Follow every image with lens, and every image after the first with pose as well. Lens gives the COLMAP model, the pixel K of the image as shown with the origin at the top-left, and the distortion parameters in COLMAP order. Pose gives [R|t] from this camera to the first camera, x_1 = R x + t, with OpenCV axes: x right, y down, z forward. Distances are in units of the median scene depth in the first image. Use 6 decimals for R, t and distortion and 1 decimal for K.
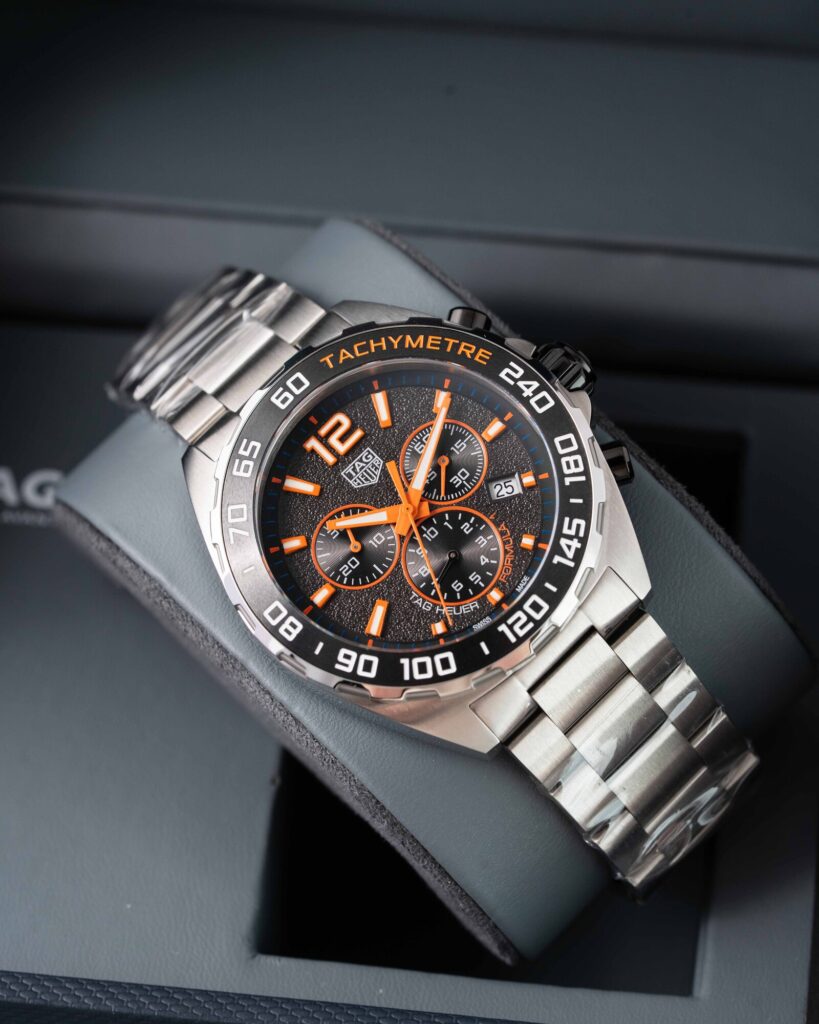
lens RADIAL K [[4302.3, 0, 409.5], [0, 4302.3, 512.0], [0, 0, 1]] dist [-0.318713, -0.643467]
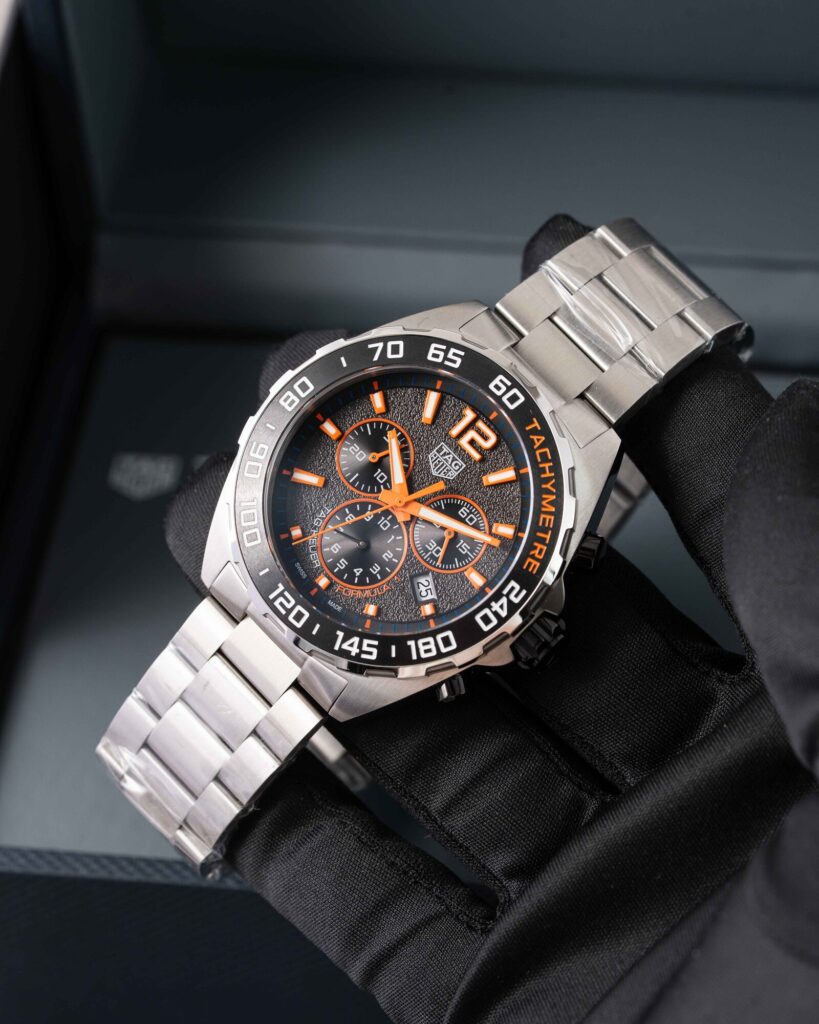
lens RADIAL K [[4302.3, 0, 409.5], [0, 4302.3, 512.0], [0, 0, 1]] dist [-0.318713, -0.643467]
pose [[0.012425, 0.997883, -0.063831, 0.073198], [-0.887355, 0.040429, 0.459310, -0.513339], [0.460919, 0.050934, 0.885979, 0.015646]]
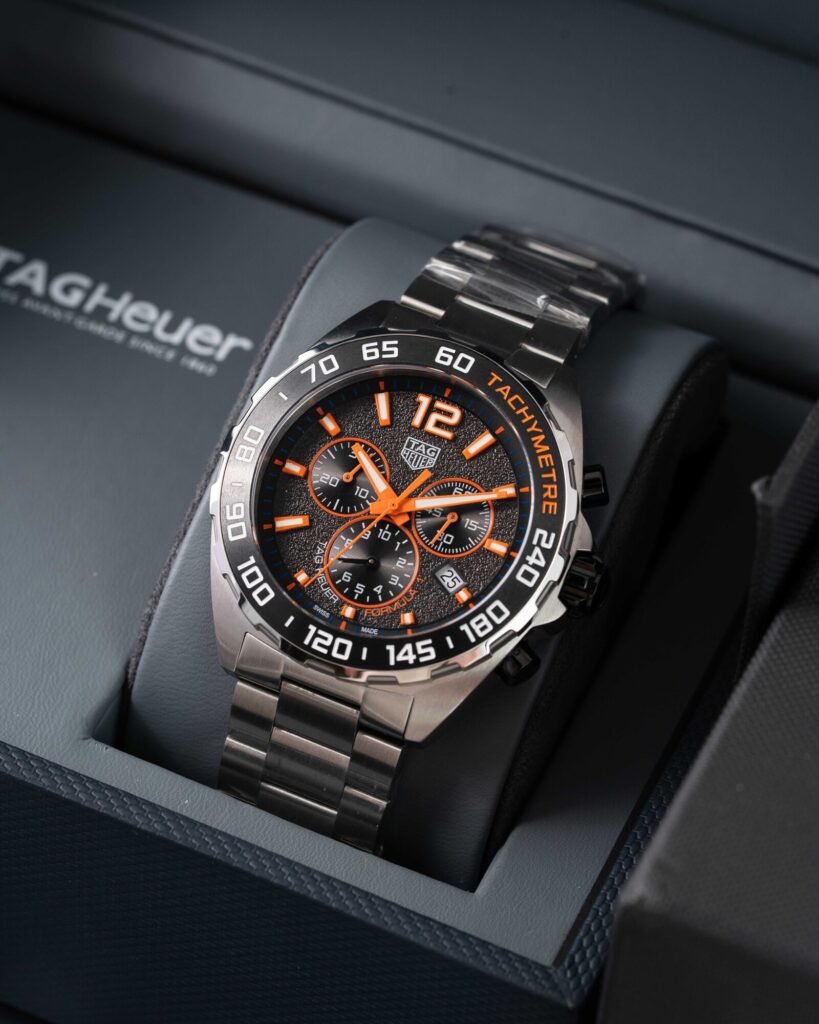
lens RADIAL K [[4302.3, 0, 409.5], [0, 4302.3, 512.0], [0, 0, 1]] dist [-0.318713, -0.643467]
pose [[0.389950, 0.900709, -0.191473, 0.207862], [-0.855842, 0.431239, 0.285602, -0.309373], [0.339815, 0.052500, 0.939026, -0.005251]]
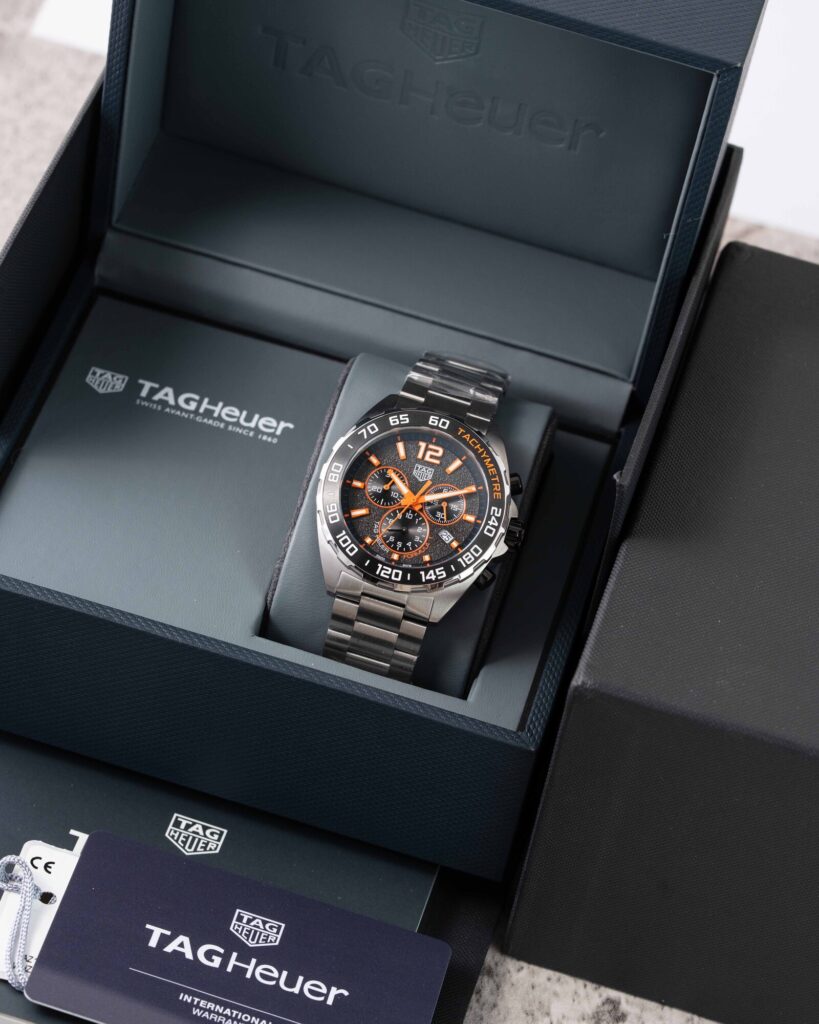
lens RADIAL K [[4302.3, 0, 409.5], [0, 4302.3, 512.0], [0, 0, 1]] dist [-0.318713, -0.643467]
pose [[0.473445, 0.867630, -0.151883, 0.314149], [-0.862393, 0.491684, 0.120515, -0.242477], [0.179241, 0.073926, 0.981024, -1.005823]]
